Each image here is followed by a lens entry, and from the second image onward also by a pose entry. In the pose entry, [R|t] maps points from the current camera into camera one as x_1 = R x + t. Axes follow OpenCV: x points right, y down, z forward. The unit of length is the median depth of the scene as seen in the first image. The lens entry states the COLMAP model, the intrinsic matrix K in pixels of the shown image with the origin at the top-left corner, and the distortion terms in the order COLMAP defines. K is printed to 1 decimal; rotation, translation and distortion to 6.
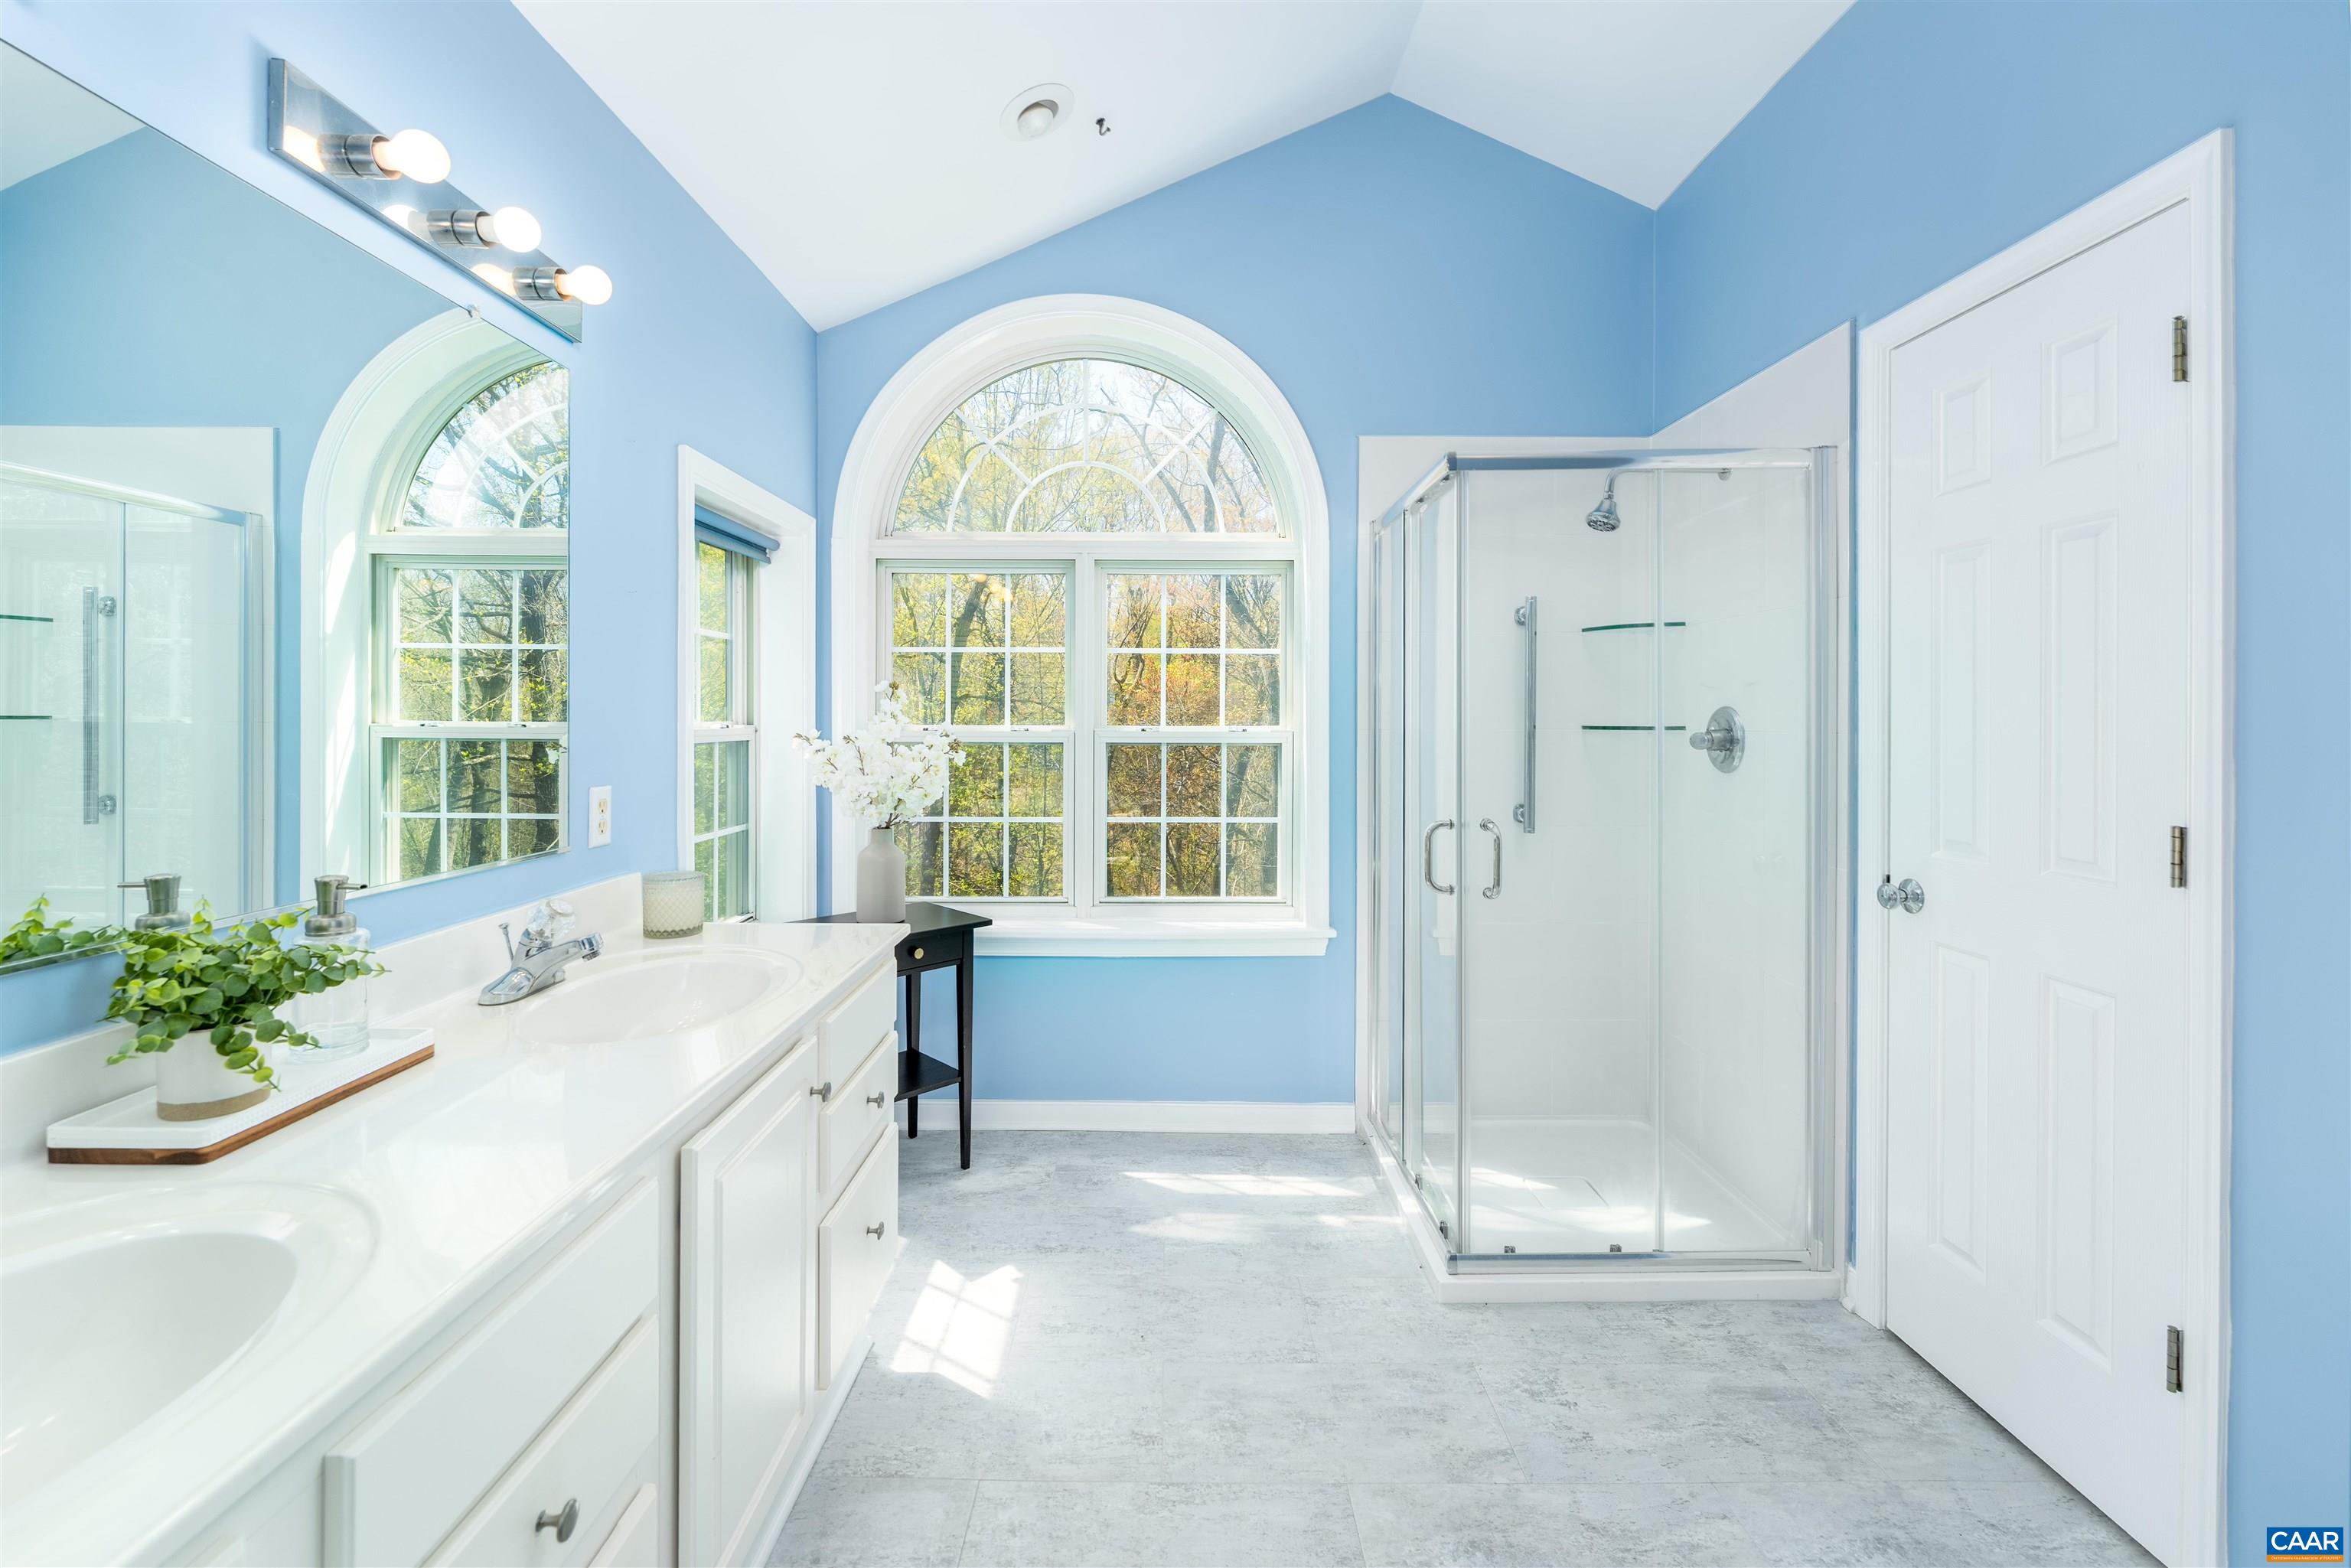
lens RADIAL K [[951.5, 0, 1174.0], [0, 951.5, 722.7], [0, 0, 1]] dist [-0.001405, -0.000379]
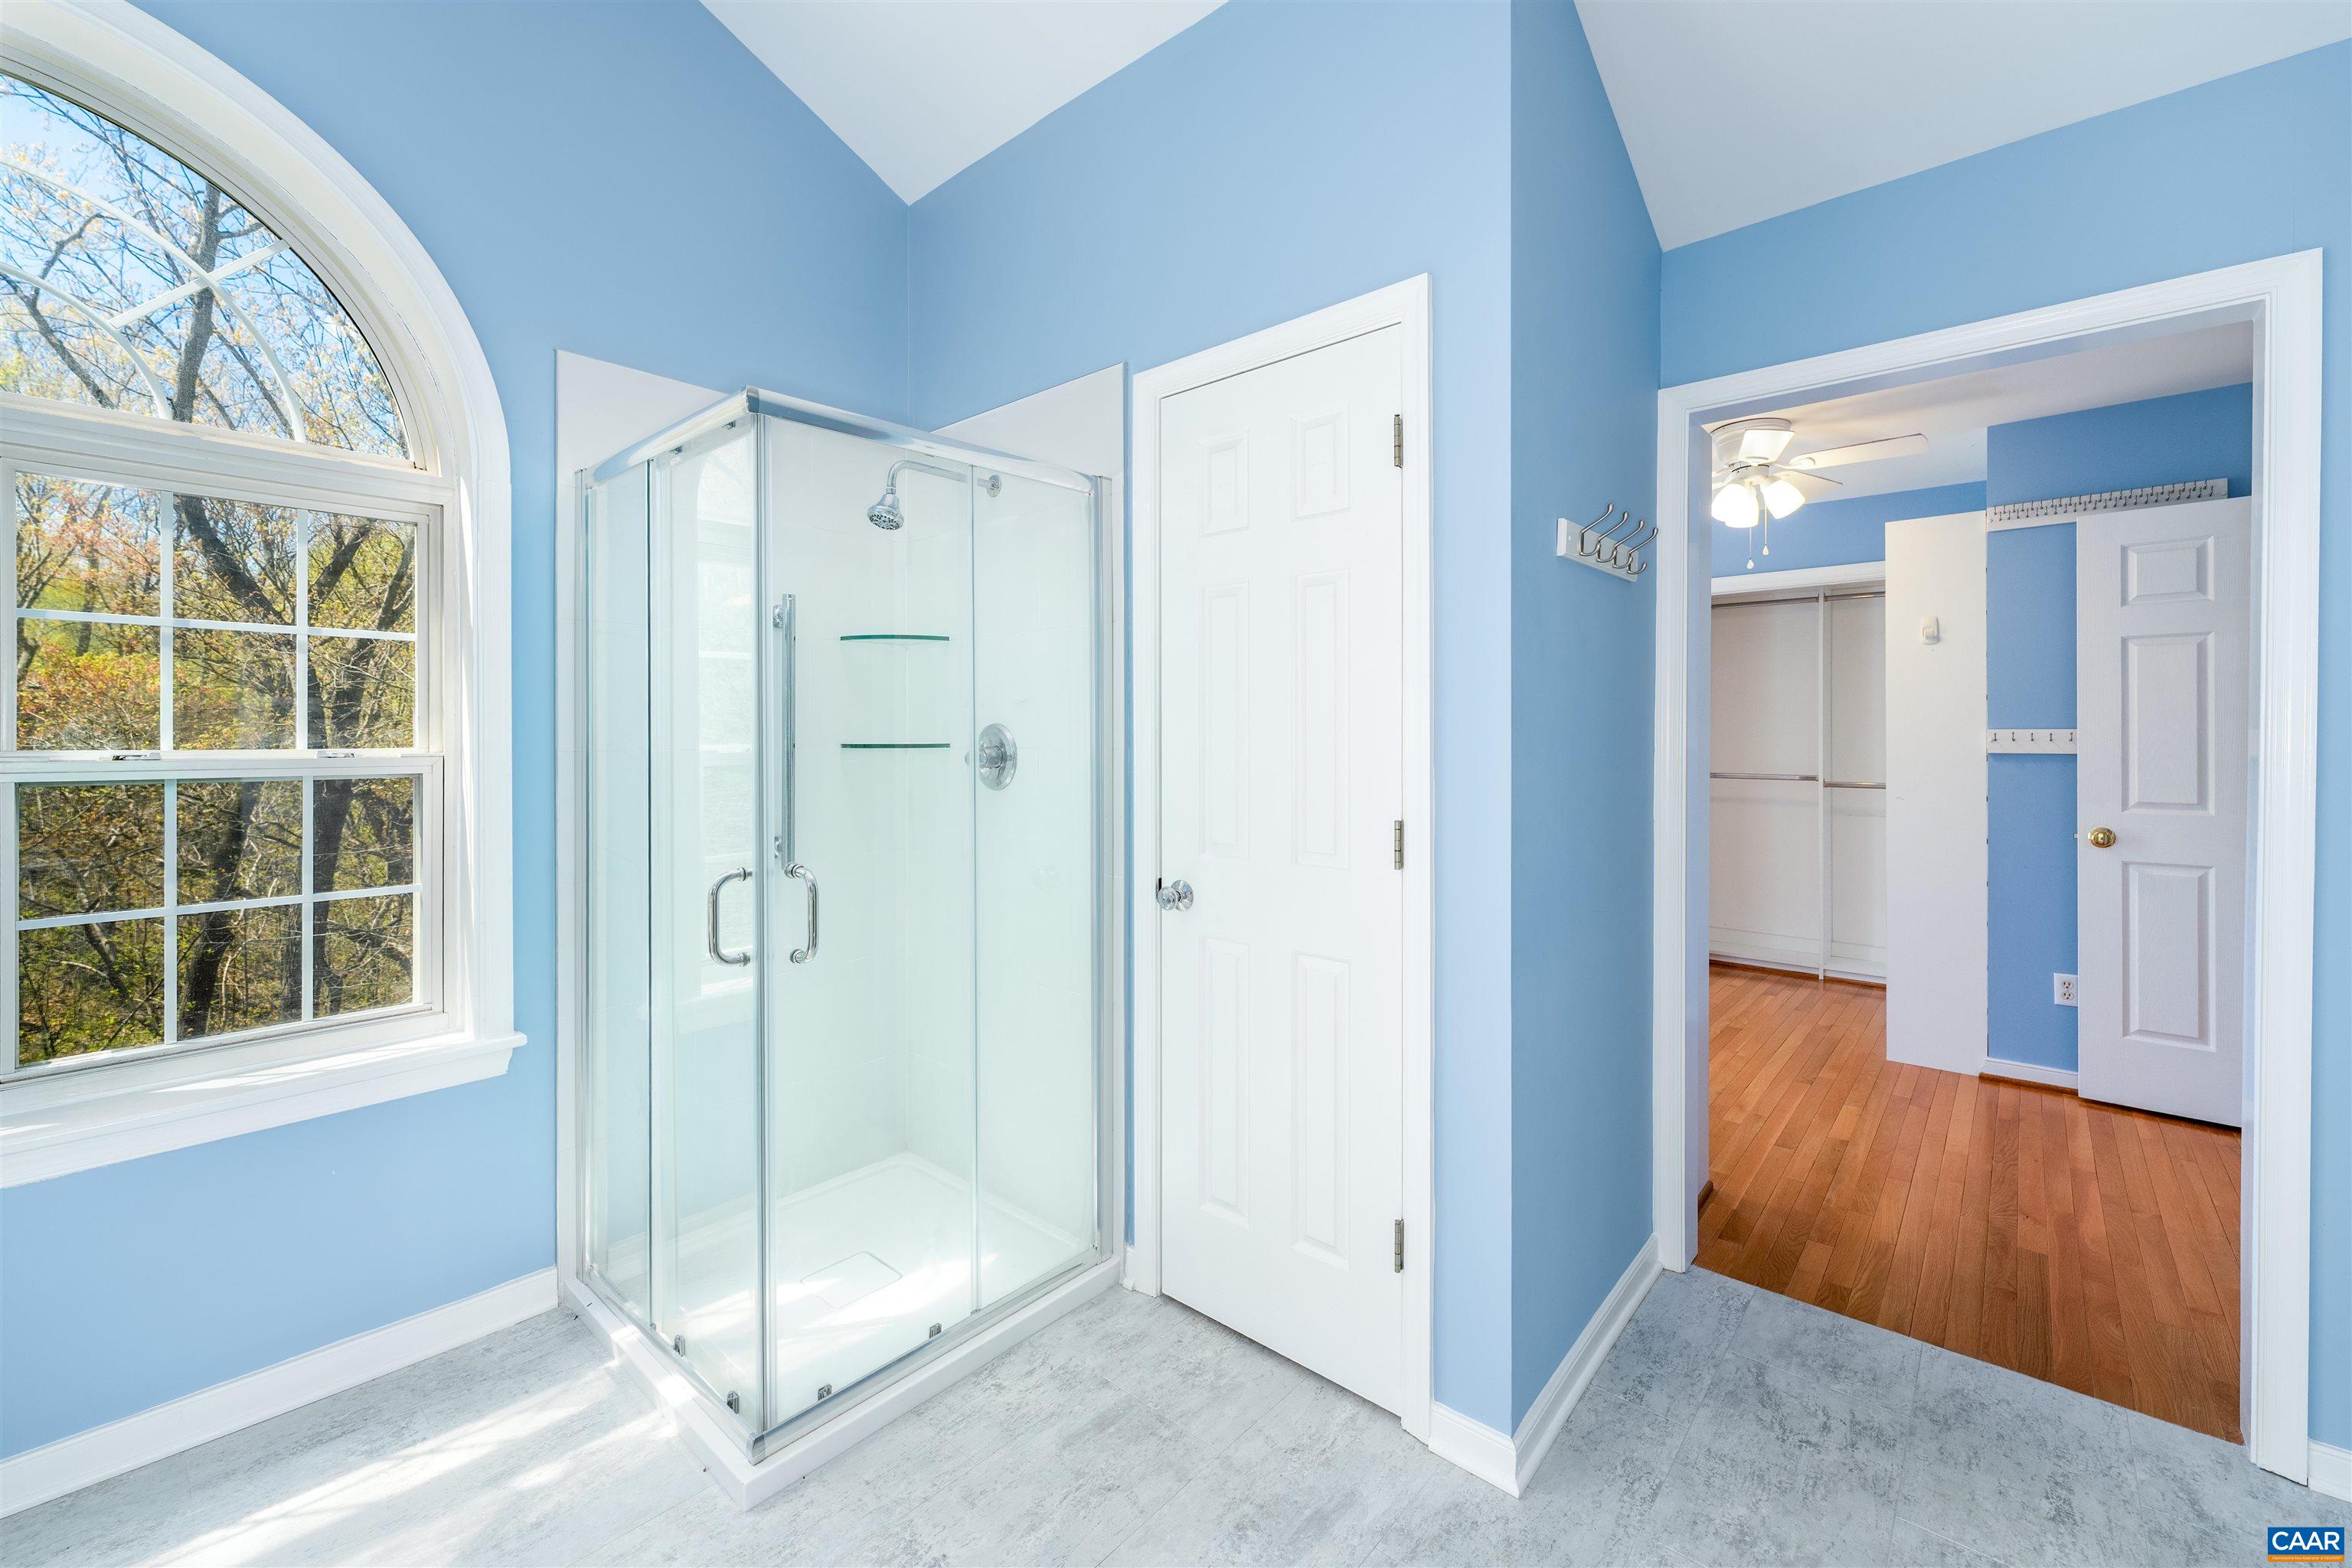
lens RADIAL K [[951.9, 0, 1155.7], [0, 951.9, 735.5], [0, 0, 1]] dist [-0.001405, -0.000379]
pose [[0.670937, -0.003739, 0.741505, -0.053772], [0.006298, 0.999980, -0.000655, -0.002590], [-0.741487, 0.005109, 0.670947, 0.229357]]
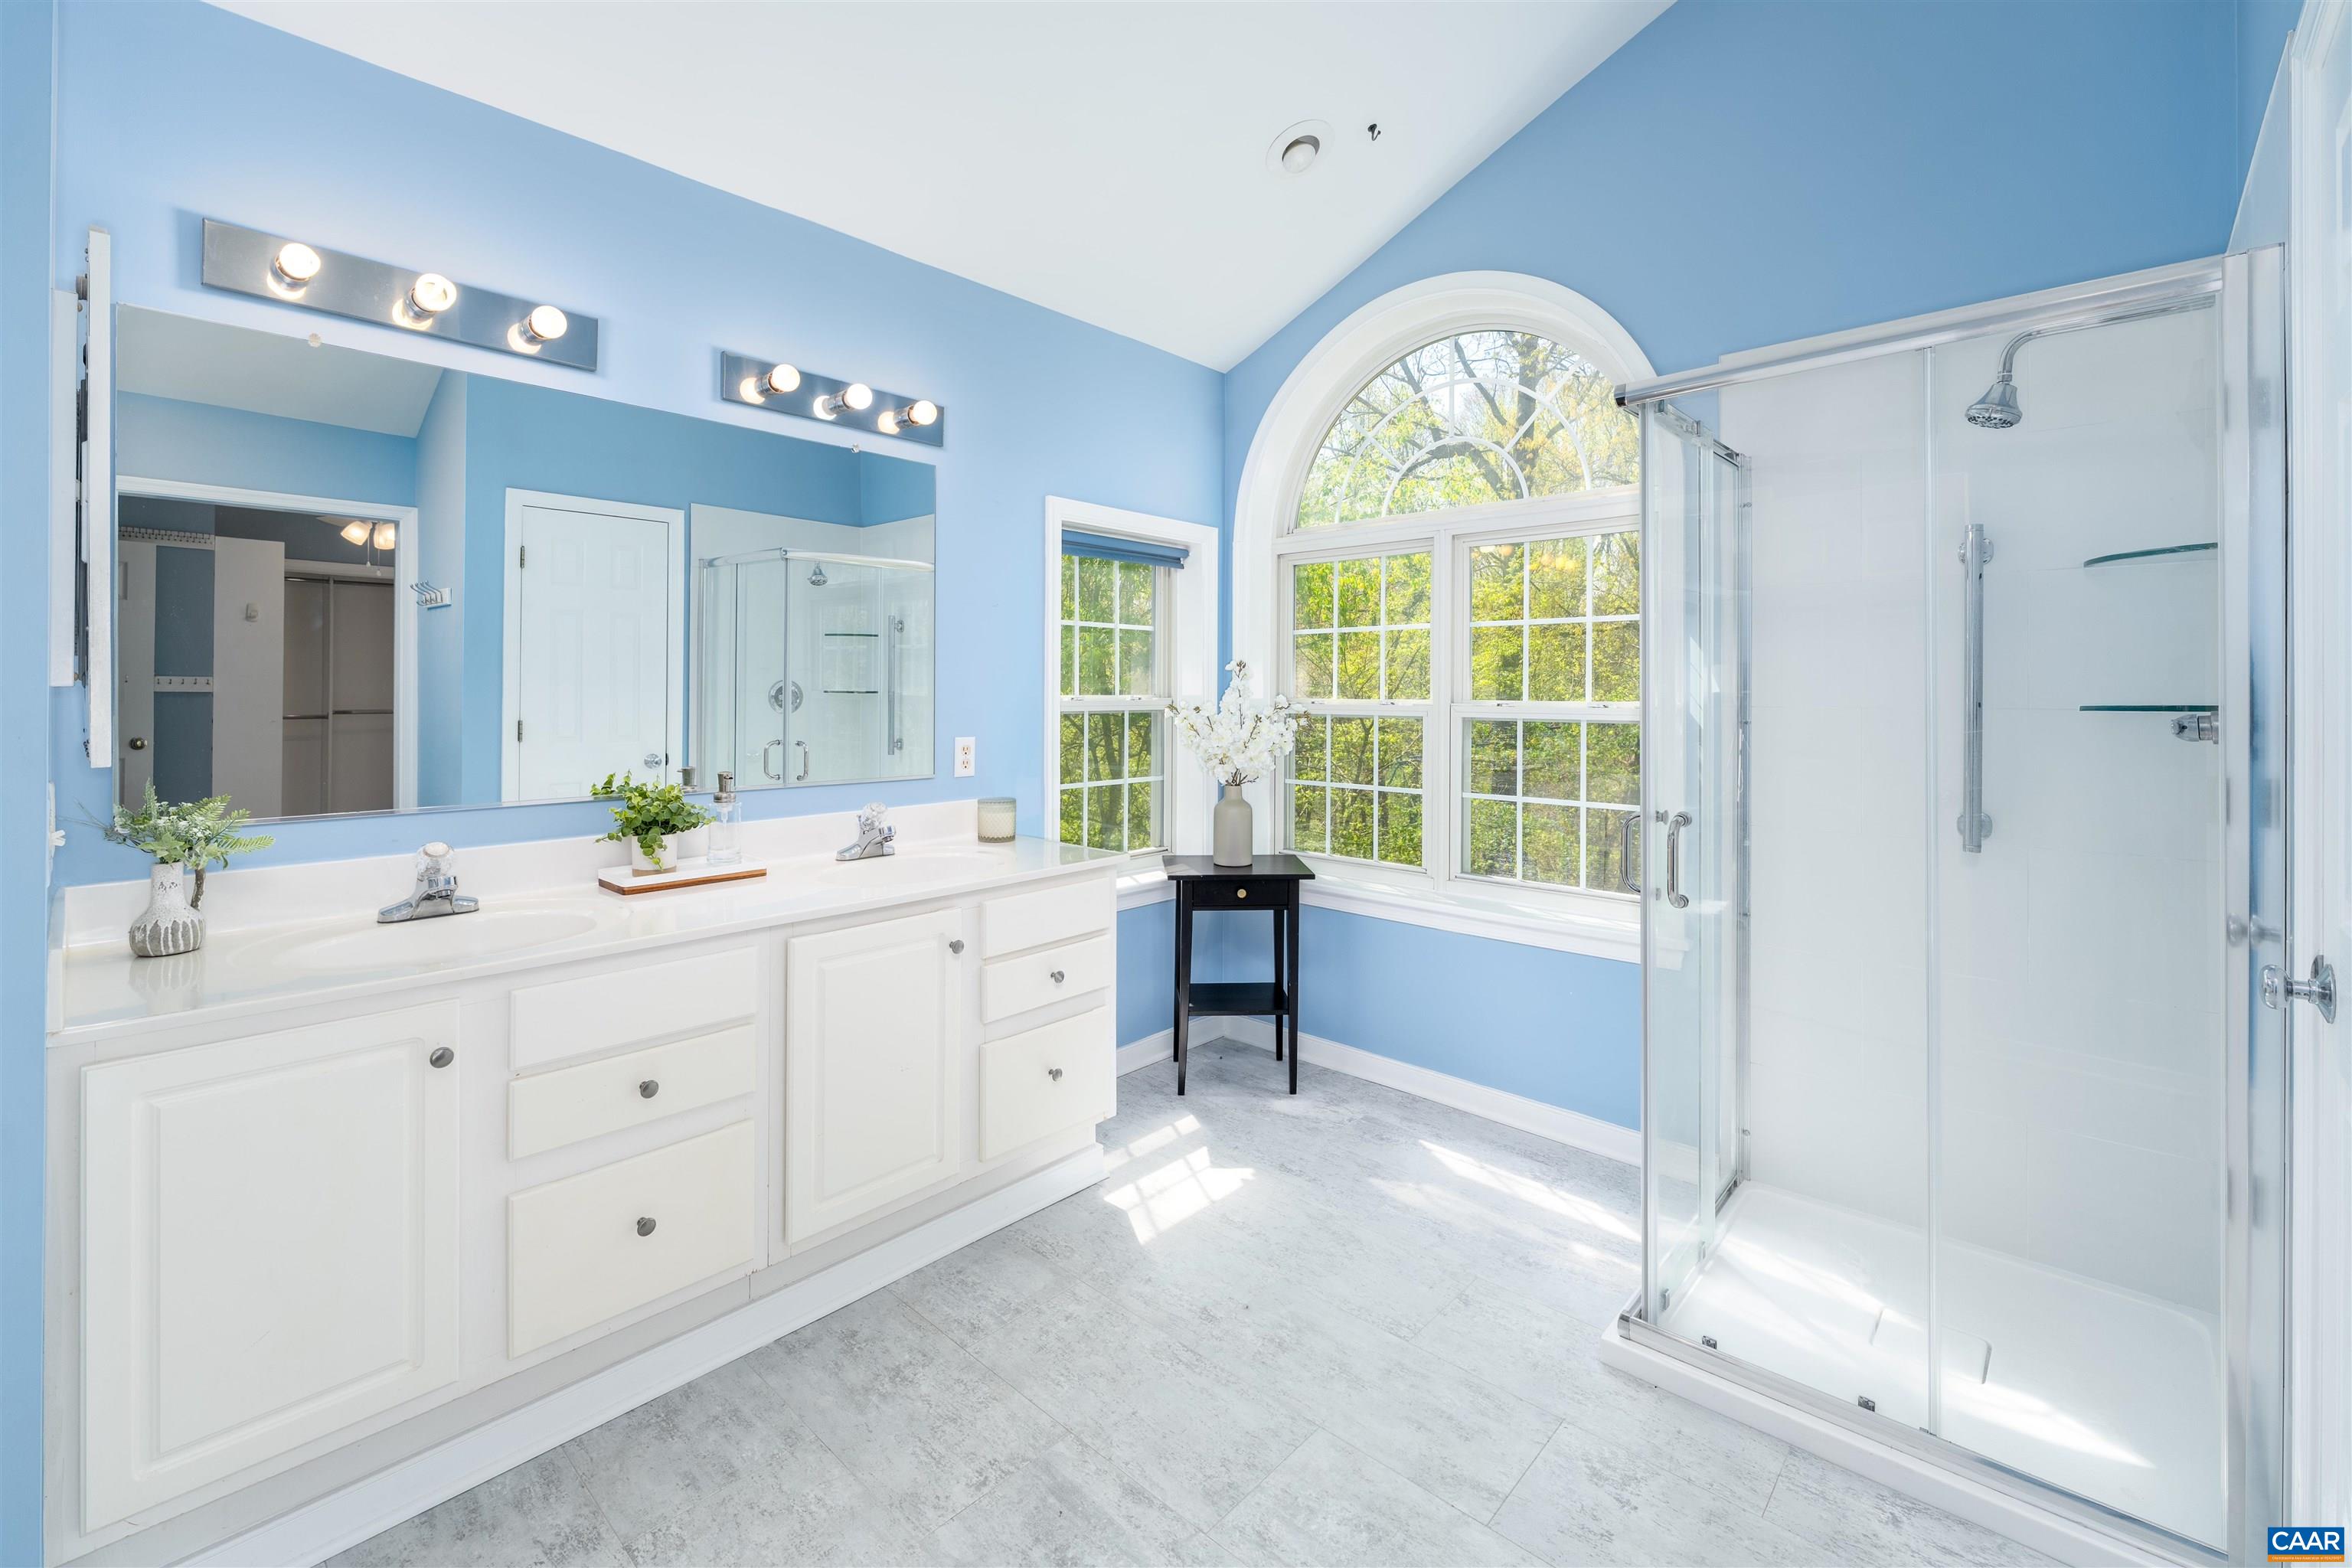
lens RADIAL K [[951.9, 0, 1174.9], [0, 951.9, 693.4], [0, 0, 1]] dist [-0.001405, -0.000379]
pose [[0.752567, 0.001809, -0.658513, 0.515291], [-0.006113, 0.999972, -0.004240, 0.002084], [0.658487, 0.007217, 0.752558, 0.073137]]
